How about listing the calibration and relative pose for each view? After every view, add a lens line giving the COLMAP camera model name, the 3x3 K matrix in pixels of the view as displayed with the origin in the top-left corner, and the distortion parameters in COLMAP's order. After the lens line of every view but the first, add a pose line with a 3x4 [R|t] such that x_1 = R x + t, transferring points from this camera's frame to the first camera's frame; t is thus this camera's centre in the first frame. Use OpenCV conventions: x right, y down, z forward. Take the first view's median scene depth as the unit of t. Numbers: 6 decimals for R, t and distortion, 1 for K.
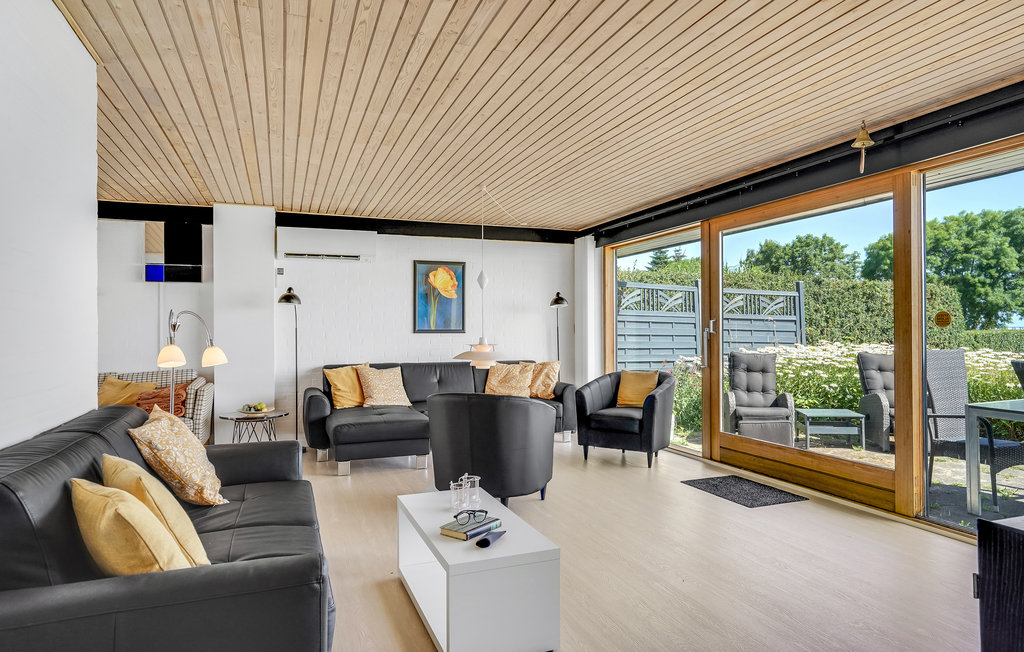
lens RADIAL K [[612.2, 0, 512.0], [0, 612.2, 326.0], [0, 0, 1]] dist [0.004629, 0.003562]
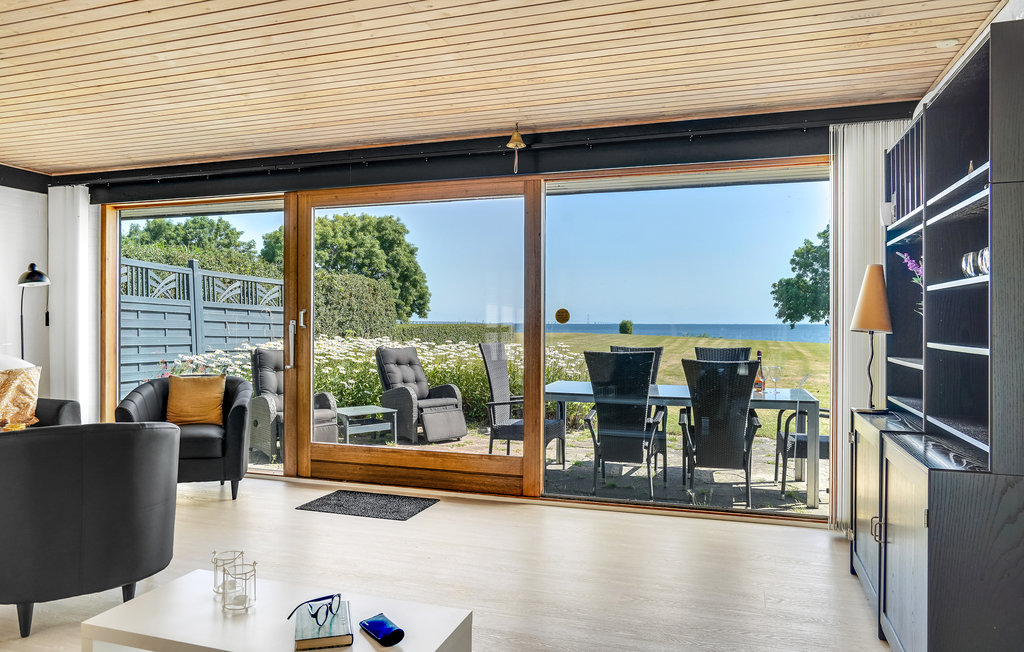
lens RADIAL K [[697.3, 0, 512.0], [0, 697.3, 326.0], [0, 0, 1]] dist [-0.032386, -0.000008]
pose [[0.641417, 0.005518, 0.767173, -0.168208], [-0.014980, 0.999874, 0.005332, 0.000703], [-0.767046, -0.014913, 0.641419, 0.126401]]
